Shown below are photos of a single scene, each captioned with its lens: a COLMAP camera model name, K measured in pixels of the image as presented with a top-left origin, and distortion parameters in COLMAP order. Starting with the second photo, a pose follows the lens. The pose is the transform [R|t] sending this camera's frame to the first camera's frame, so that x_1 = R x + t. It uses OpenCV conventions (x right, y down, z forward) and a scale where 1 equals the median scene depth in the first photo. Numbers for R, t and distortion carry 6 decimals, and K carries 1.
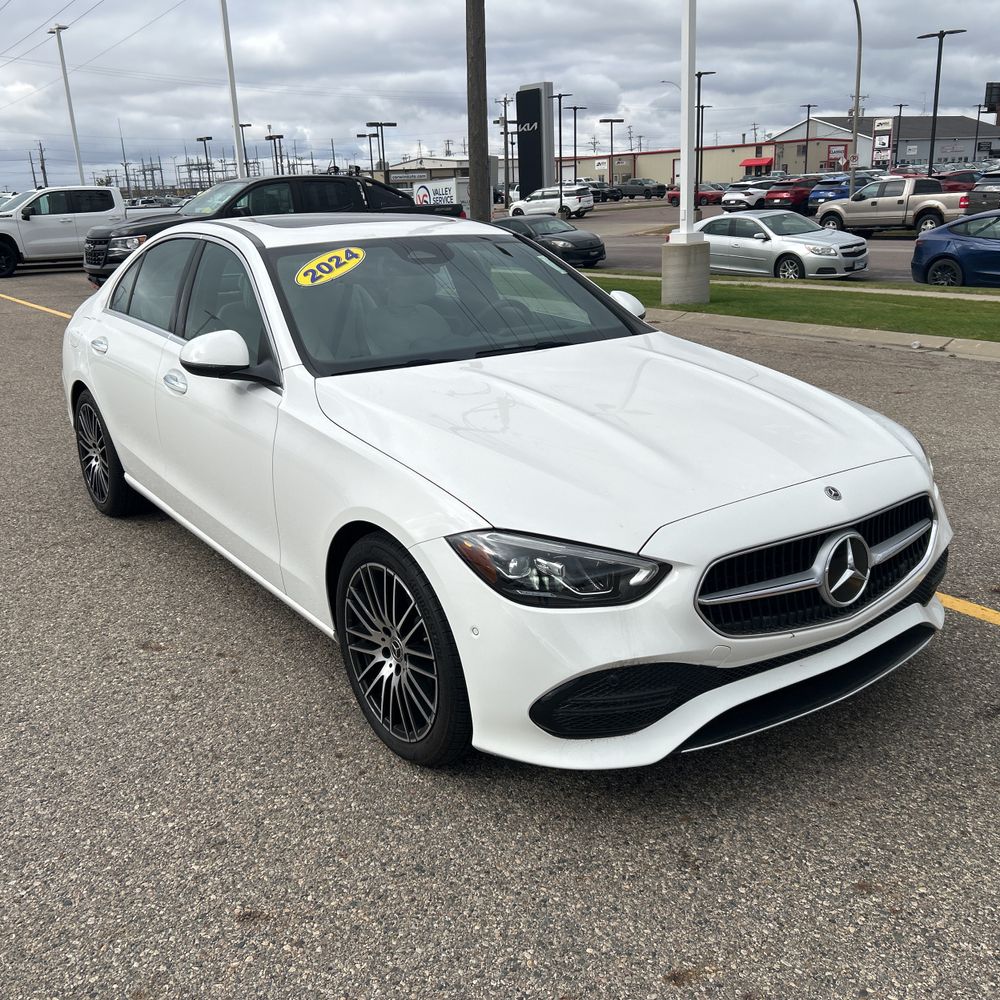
lens RADIAL K [[1002.3, 0, 500.3], [0, 1002.3, 490.7], [0, 0, 1]] dist [0.024416, -0.012855]
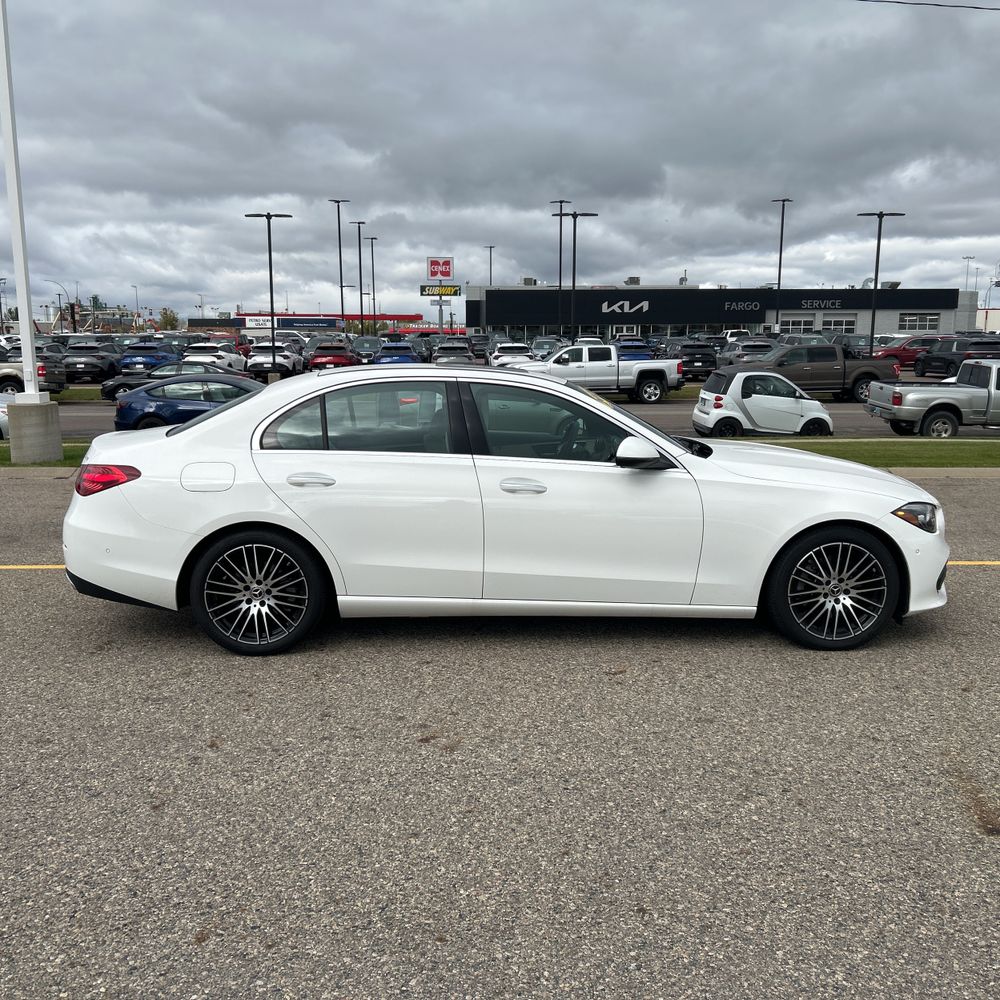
lens RADIAL K [[999.2, 0, 495.0], [0, 999.2, 483.8], [0, 0, 1]] dist [0.101913, -0.181458]
pose [[0.552708, -0.078005, 0.829717, -1.512242], [0.218177, 0.974429, -0.053727, -0.052866], [-0.804309, 0.210721, 0.555593, 0.331171]]
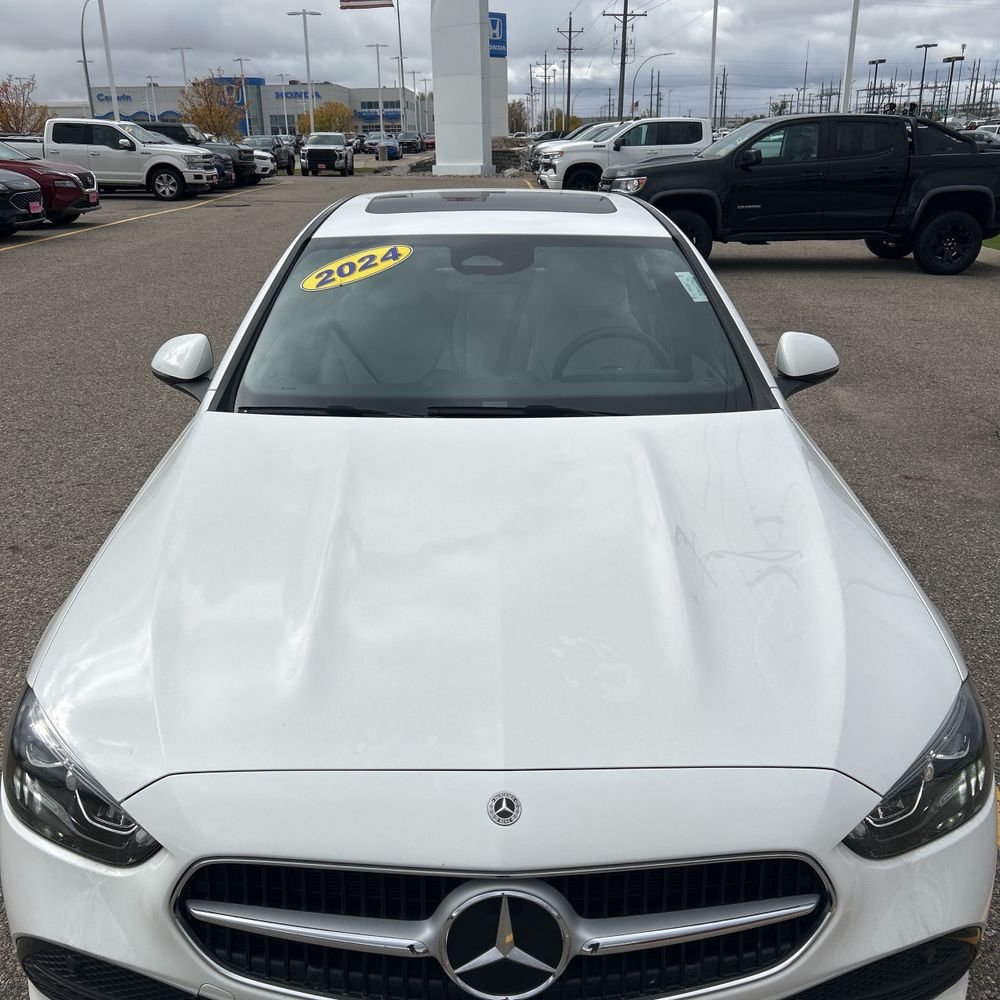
lens RADIAL K [[1004.4, 0, 502.8], [0, 1004.4, 503.8], [0, 0, 1]] dist [0.014243, 0.005796]
pose [[0.821697, 0.222025, -0.524898, 0.413772], [-0.181172, 0.974982, 0.128791, -0.165490], [0.540361, -0.010730, 0.841365, 0.374663]]
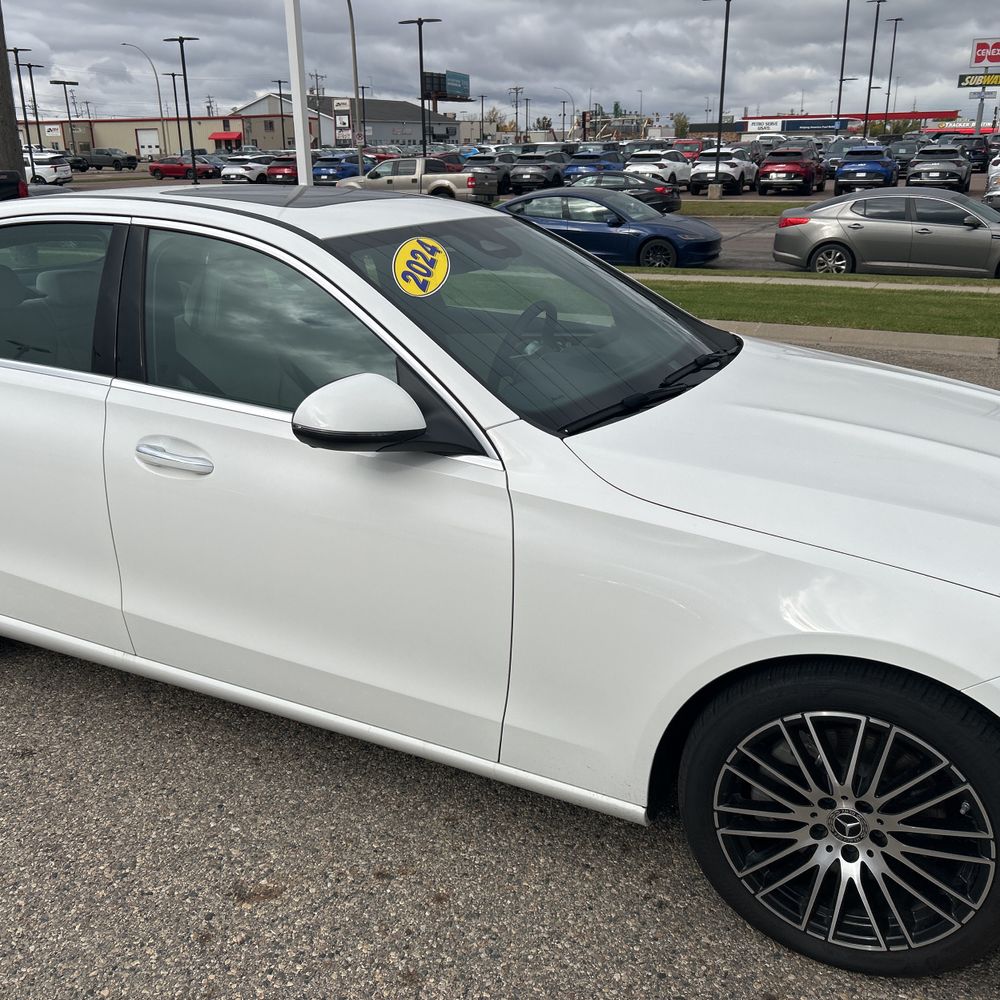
lens RADIAL K [[1002.3, 0, 500.3], [0, 1002.3, 490.7], [0, 0, 1]] dist [0.024416, -0.012855]
pose [[0.877563, -0.124680, 0.462967, -0.464740], [0.114084, 0.992164, 0.050947, -0.102277], [-0.465691, 0.008108, 0.884910, 0.380045]]
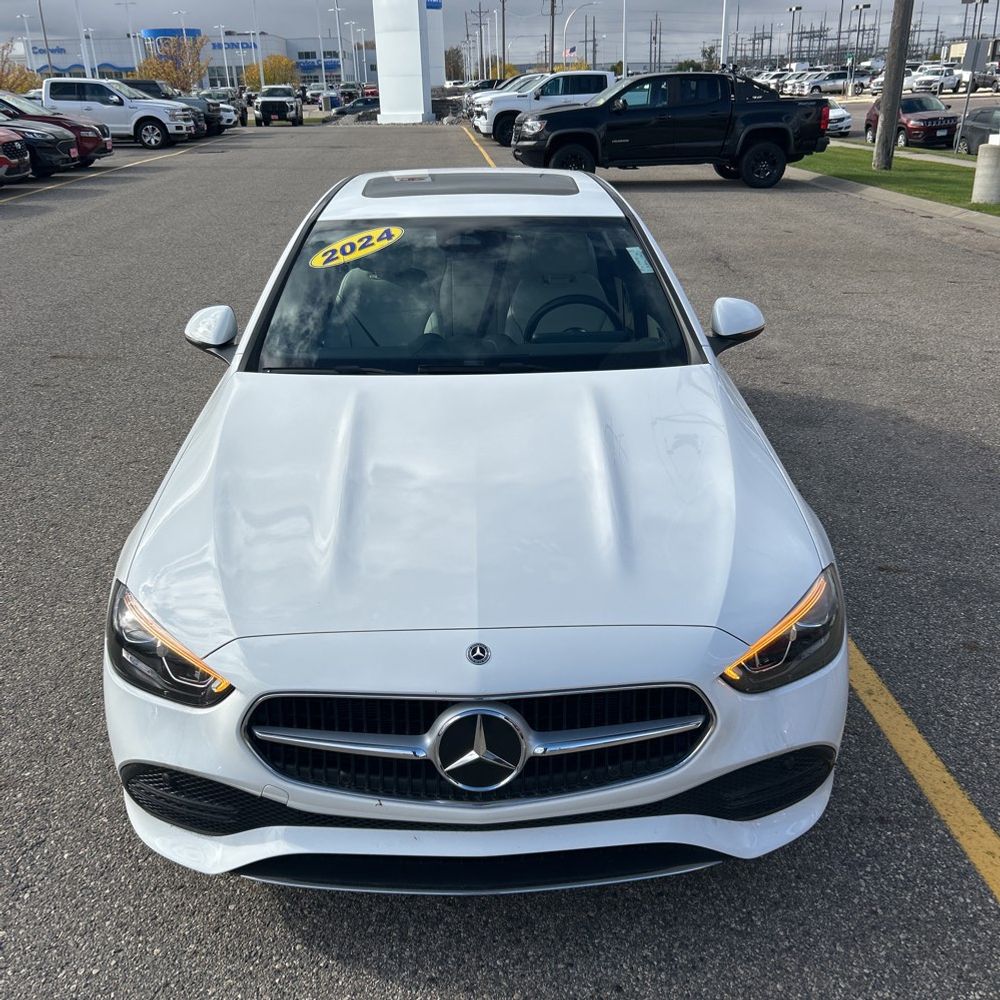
lens RADIAL K [[1002.3, 0, 500.3], [0, 1002.3, 490.7], [0, 0, 1]] dist [0.024416, -0.012855]
pose [[0.827661, 0.229860, -0.511998, 0.508306], [-0.169478, 0.972056, 0.162434, -0.178923], [0.535027, -0.047668, 0.843489, 0.246531]]
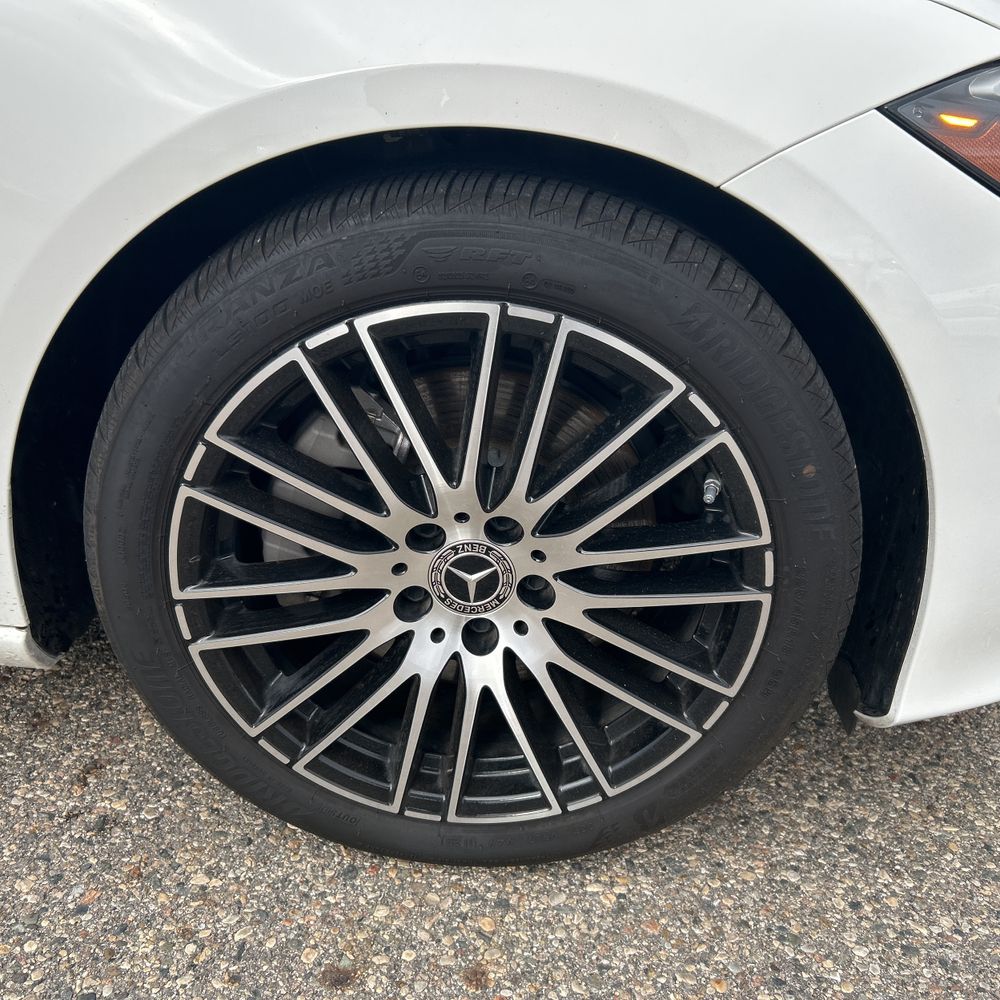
lens RADIAL K [[999.2, 0, 495.0], [0, 999.2, 483.8], [0, 0, 1]] dist [0.101913, -0.181458]
pose [[0.612907, -0.292081, 0.734189, -0.245426], [0.151646, 0.955380, 0.253482, 0.039713], [-0.775466, -0.044024, 0.629852, 0.612506]]
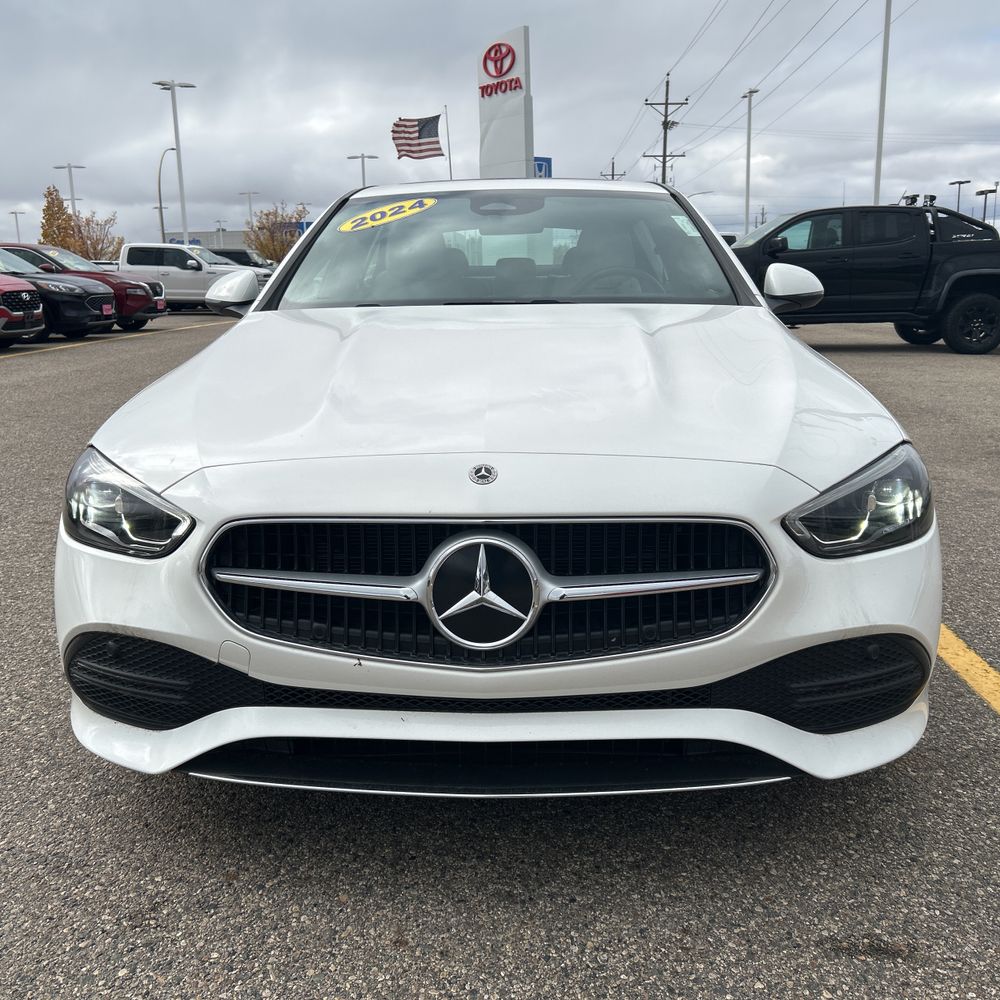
lens RADIAL K [[1002.3, 0, 500.3], [0, 1002.3, 490.7], [0, 0, 1]] dist [0.024416, -0.012855]
pose [[0.793732, 0.146714, -0.590309, 0.512764], [-0.179413, 0.983768, 0.003264, 0.007055], [0.581206, 0.103318, 0.807171, 0.339811]]
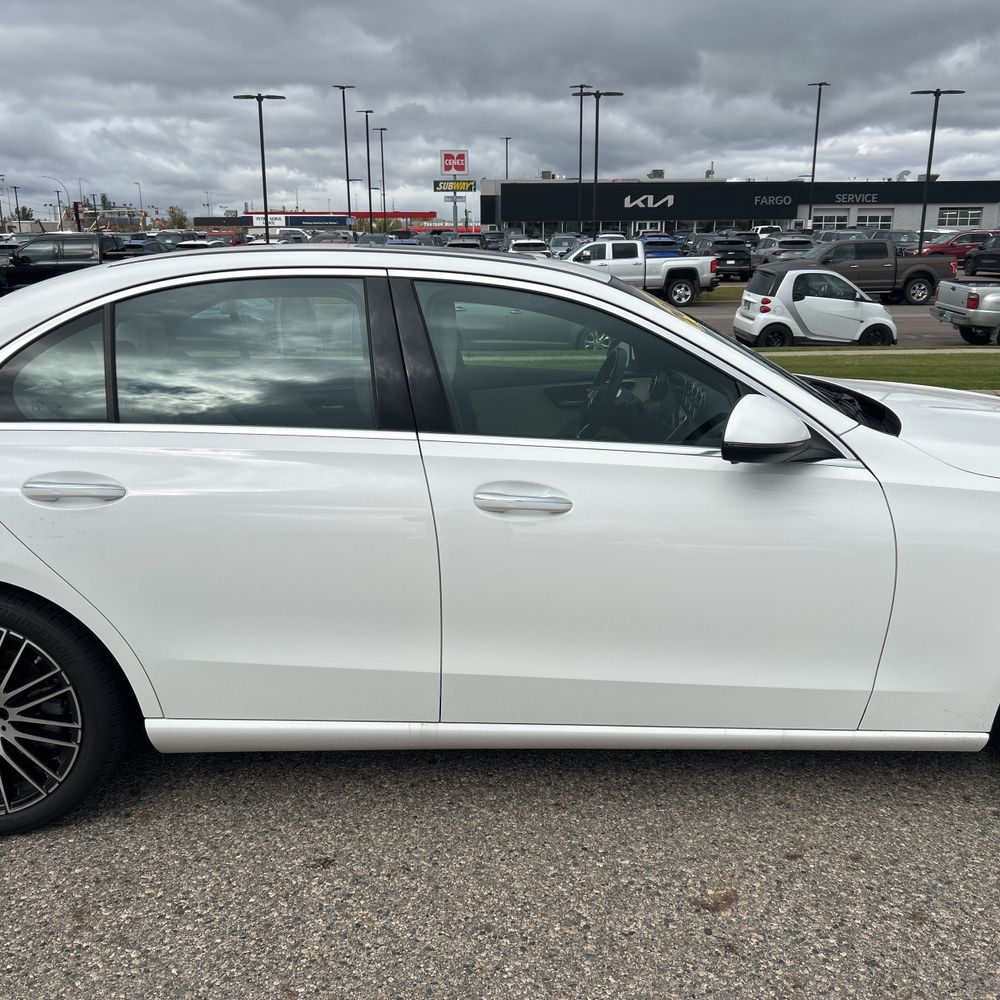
lens RADIAL K [[1002.3, 0, 500.3], [0, 1002.3, 490.7], [0, 0, 1]] dist [0.024416, -0.012855]
pose [[0.562507, -0.162934, 0.810579, -0.886849], [0.218943, 0.974745, 0.043996, -0.153588], [-0.797277, 0.152723, 0.583974, 0.693443]]
